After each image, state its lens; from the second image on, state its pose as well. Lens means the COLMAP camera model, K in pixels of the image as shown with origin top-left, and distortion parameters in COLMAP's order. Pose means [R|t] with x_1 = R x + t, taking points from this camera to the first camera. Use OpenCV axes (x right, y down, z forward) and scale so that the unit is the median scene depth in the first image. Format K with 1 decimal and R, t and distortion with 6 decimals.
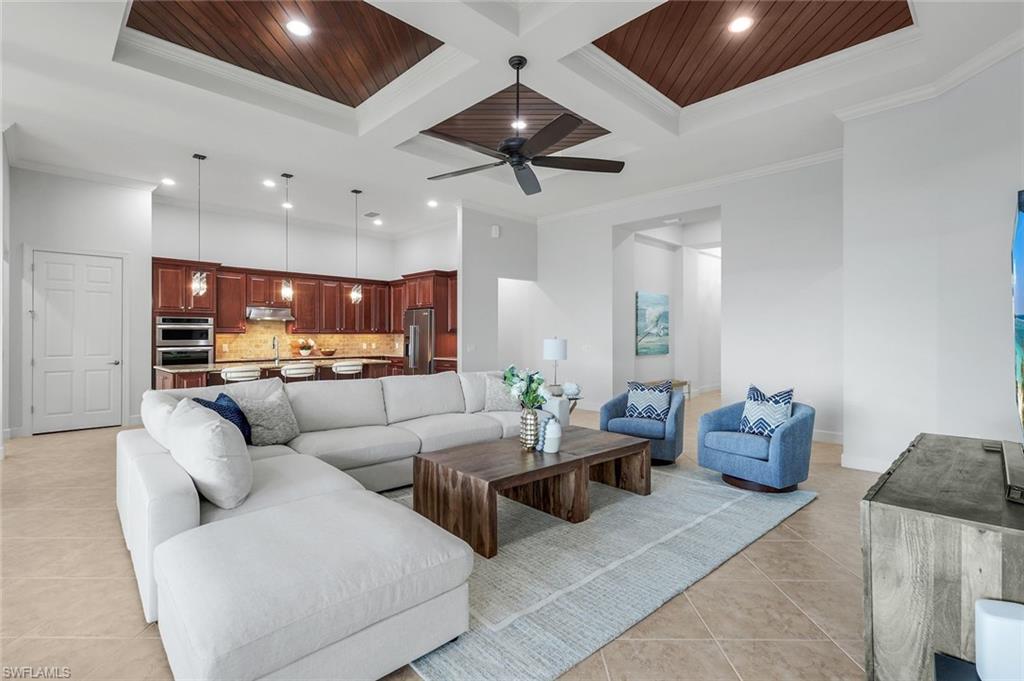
lens RADIAL K [[467.8, 0, 510.4], [0, 467.8, 336.2], [0, 0, 1]] dist [0.002840, 0.000886]
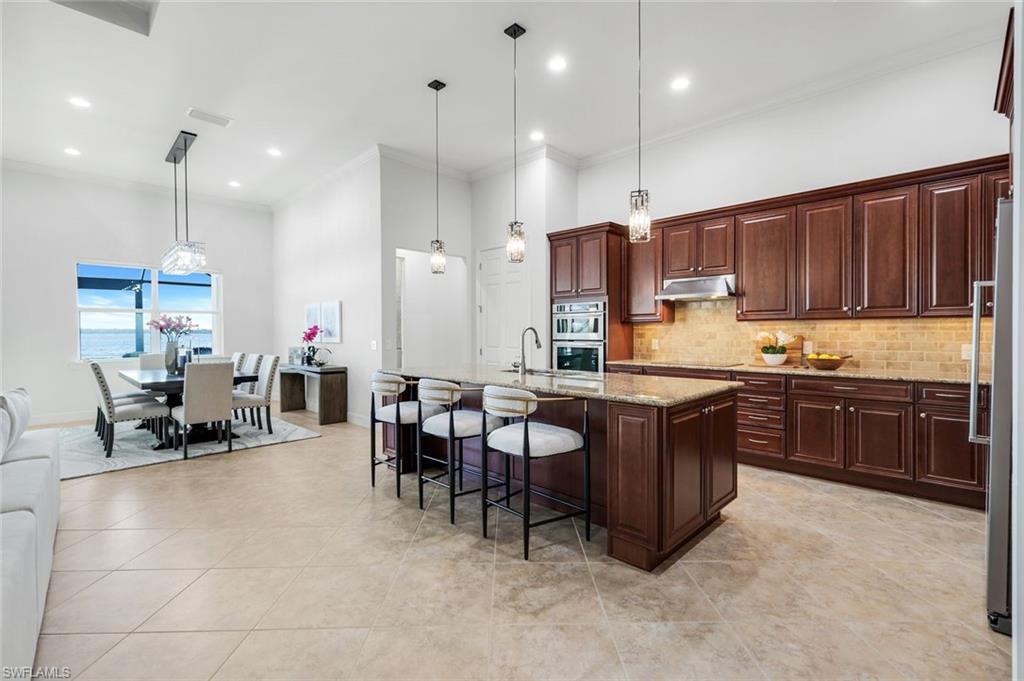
lens RADIAL K [[449.3, 0, 520.0], [0, 449.3, 336.9], [0, 0, 1]] dist [0.004057, -0.000070]
pose [[0.026477, 0.011795, -0.999580, 0.039171], [0.004033, 0.999921, 0.011906, 0.005069], [0.999641, -0.004347, 0.026427, 0.795181]]
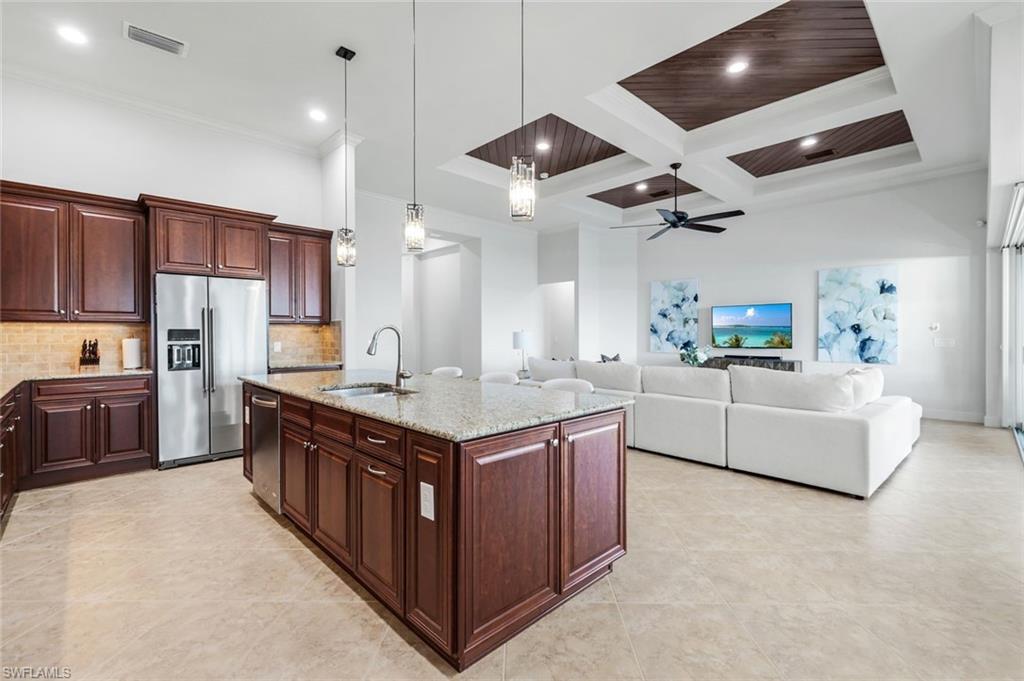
lens RADIAL K [[449.3, 0, 511.3], [0, 449.3, 335.0], [0, 0, 1]] dist [0.004057, -0.000070]
pose [[0.022790, -0.002934, 0.999736, -0.744758], [0.004842, 0.999984, 0.002825, 0.007725], [-0.999729, 0.004776, 0.022804, 0.716739]]
